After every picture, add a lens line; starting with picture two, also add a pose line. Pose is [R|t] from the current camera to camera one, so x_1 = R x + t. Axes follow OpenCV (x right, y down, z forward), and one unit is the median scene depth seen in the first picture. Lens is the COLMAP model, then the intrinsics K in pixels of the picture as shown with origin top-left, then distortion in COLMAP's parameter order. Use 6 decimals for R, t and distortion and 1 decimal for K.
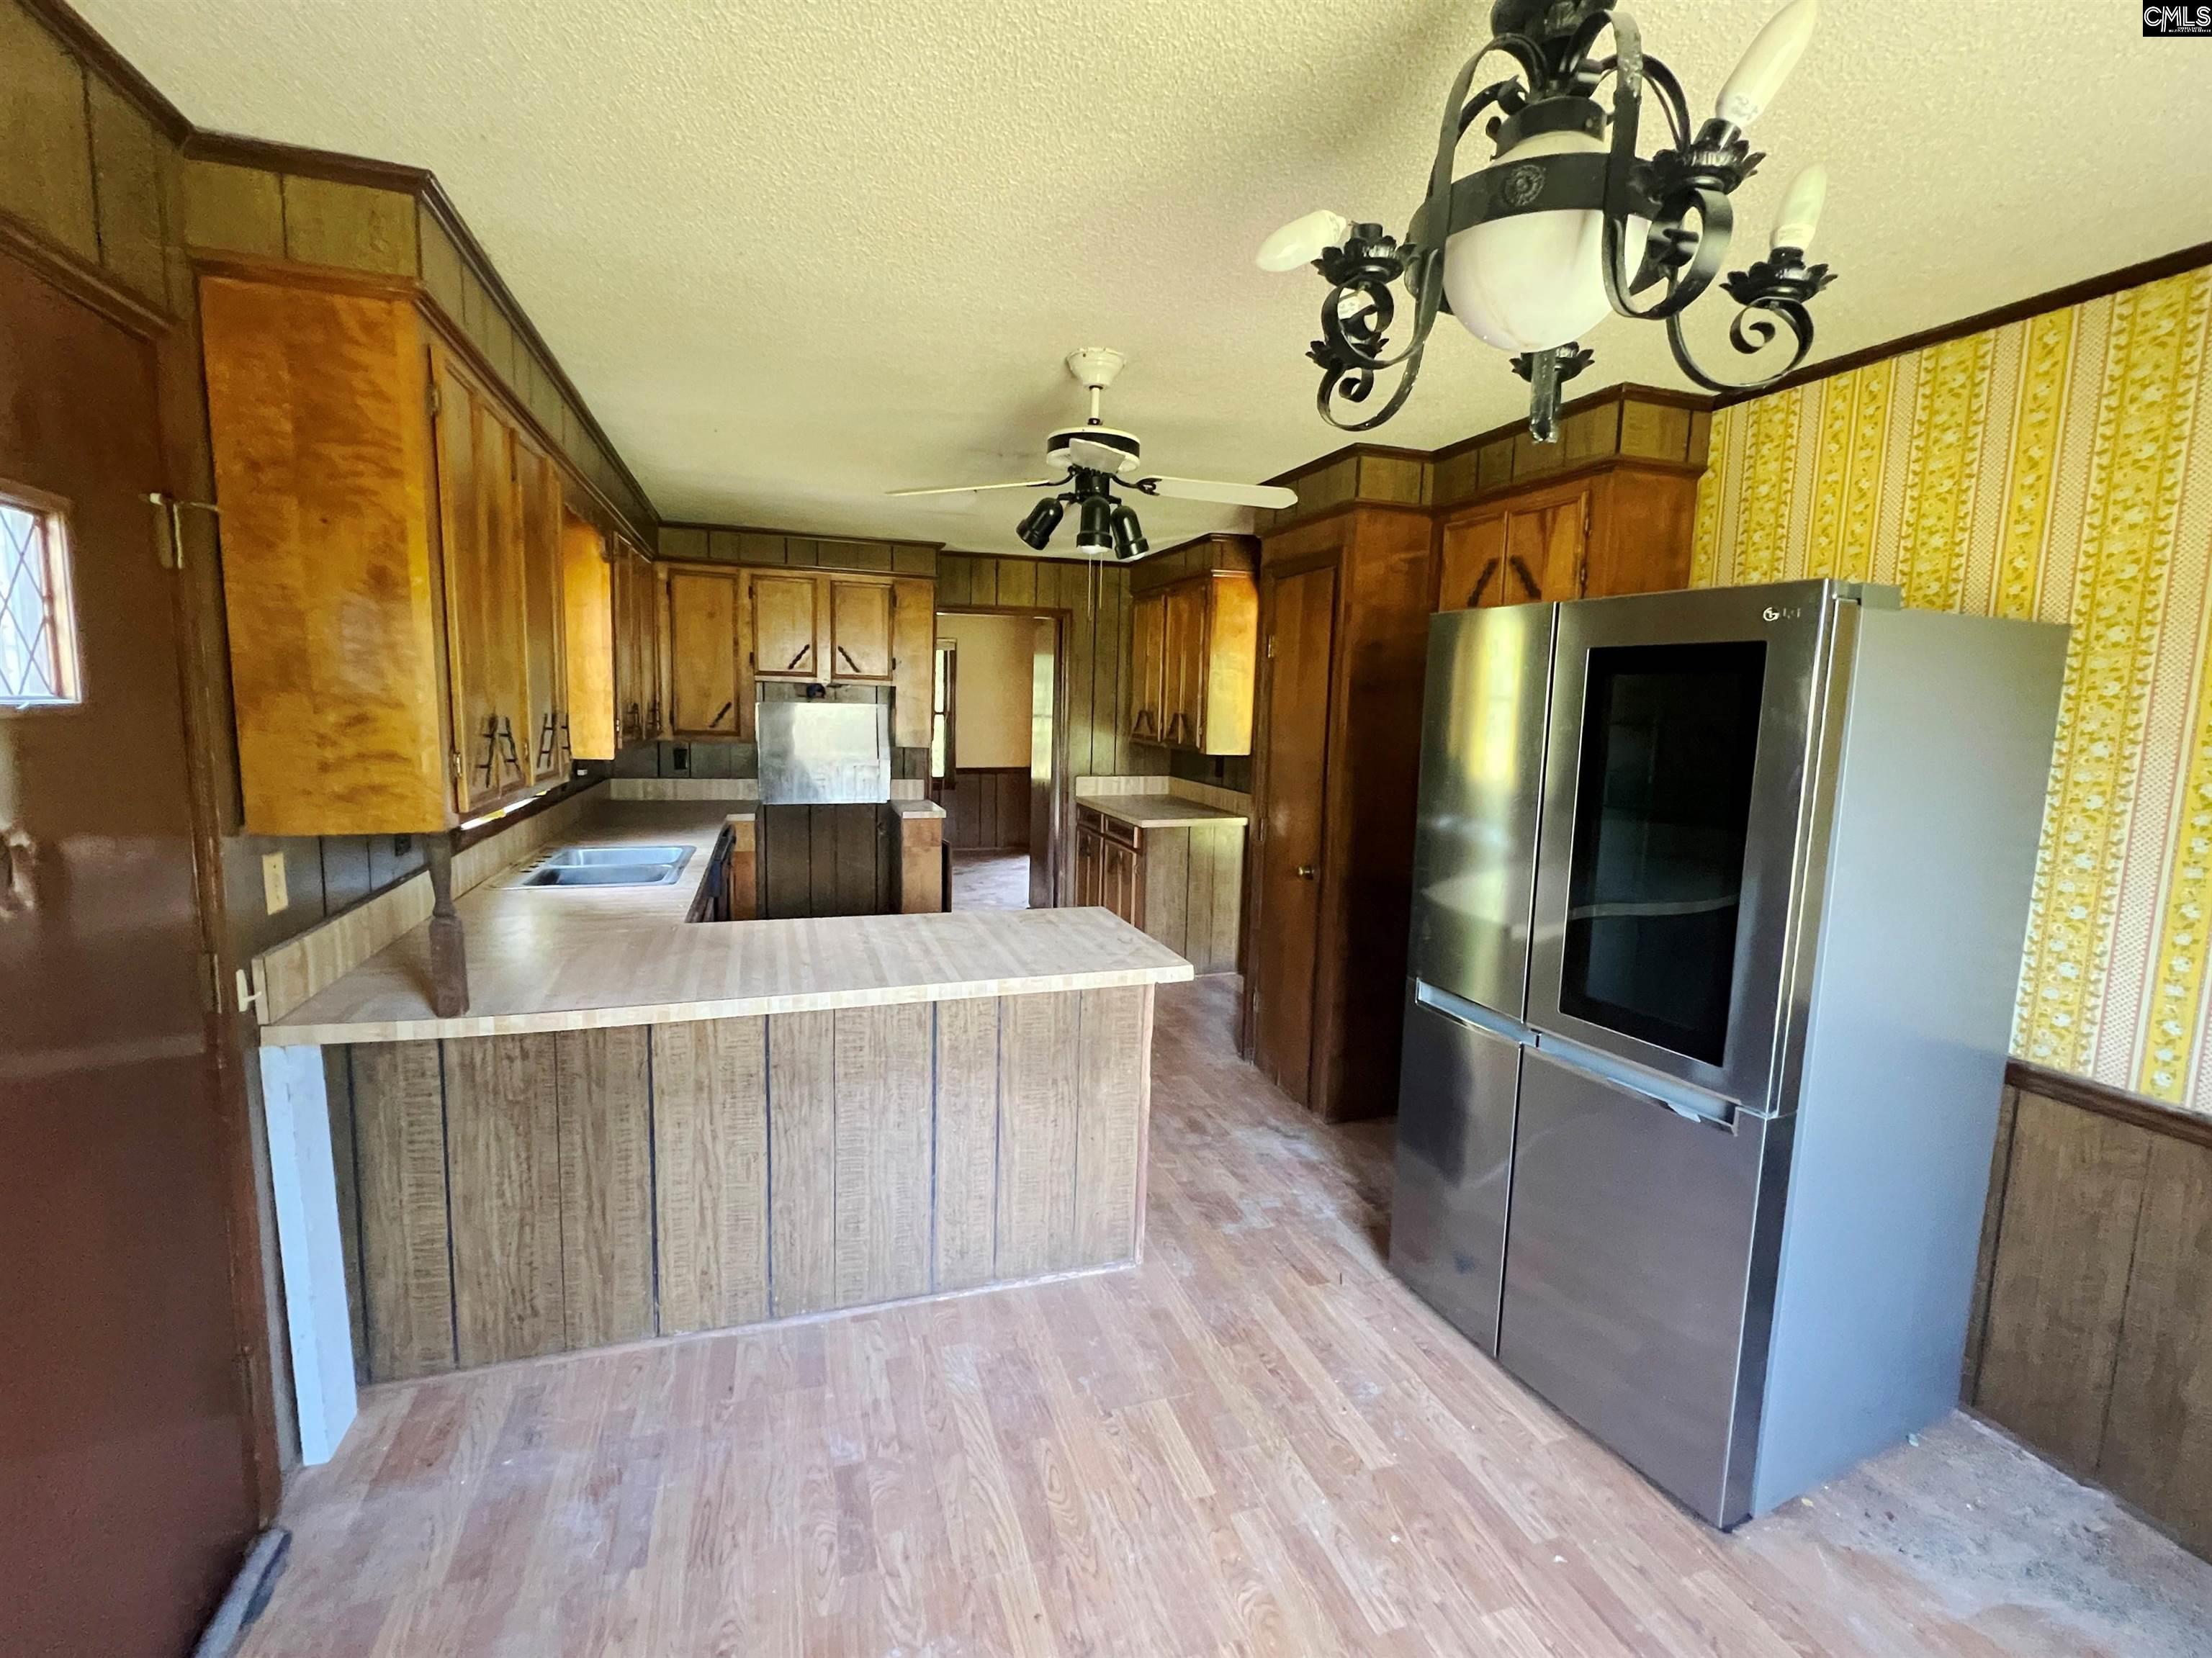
lens RADIAL K [[892.5, 0, 1110.0], [0, 892.5, 821.6], [0, 0, 1]] dist [0.000463, 0.000794]
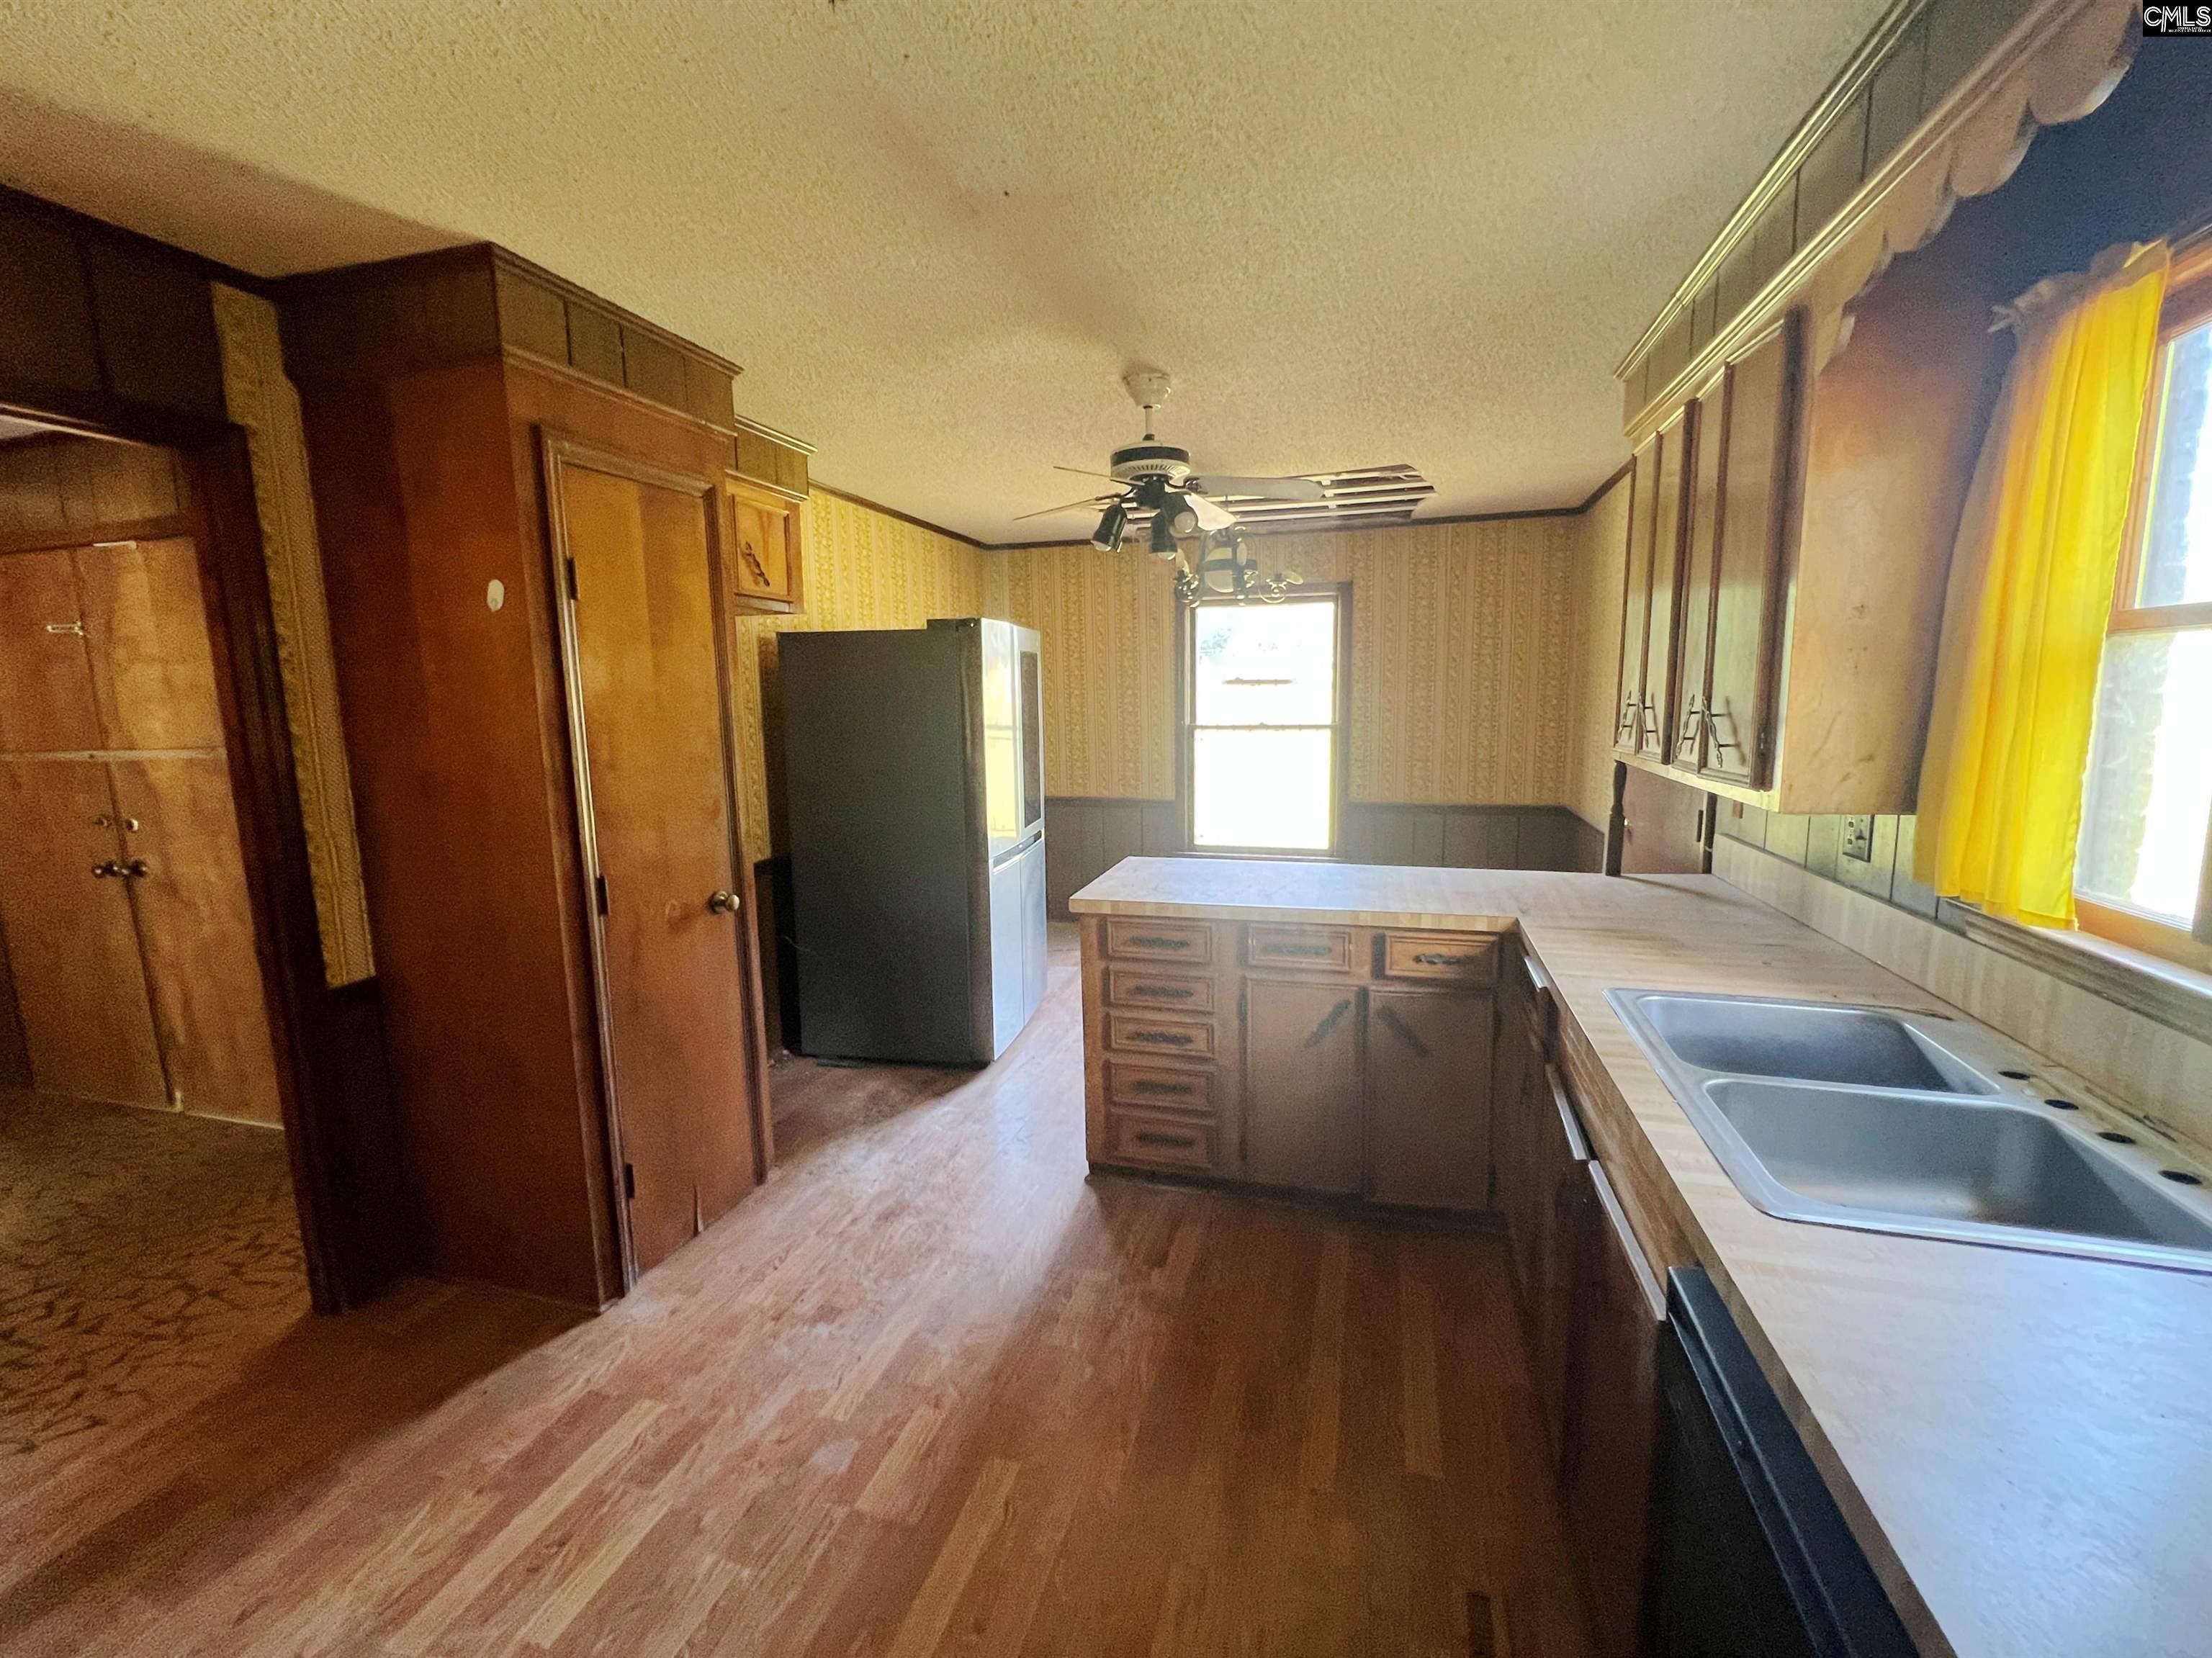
lens RADIAL K [[892.5, 0, 1110.0], [0, 892.5, 821.6], [0, 0, 1]] dist [0.000463, 0.000794]
pose [[-0.800774, -0.103743, 0.589914, -0.516270], [0.065203, 0.963934, 0.258029, -0.195548], [-0.595407, 0.245087, -0.765129, 1.479114]]
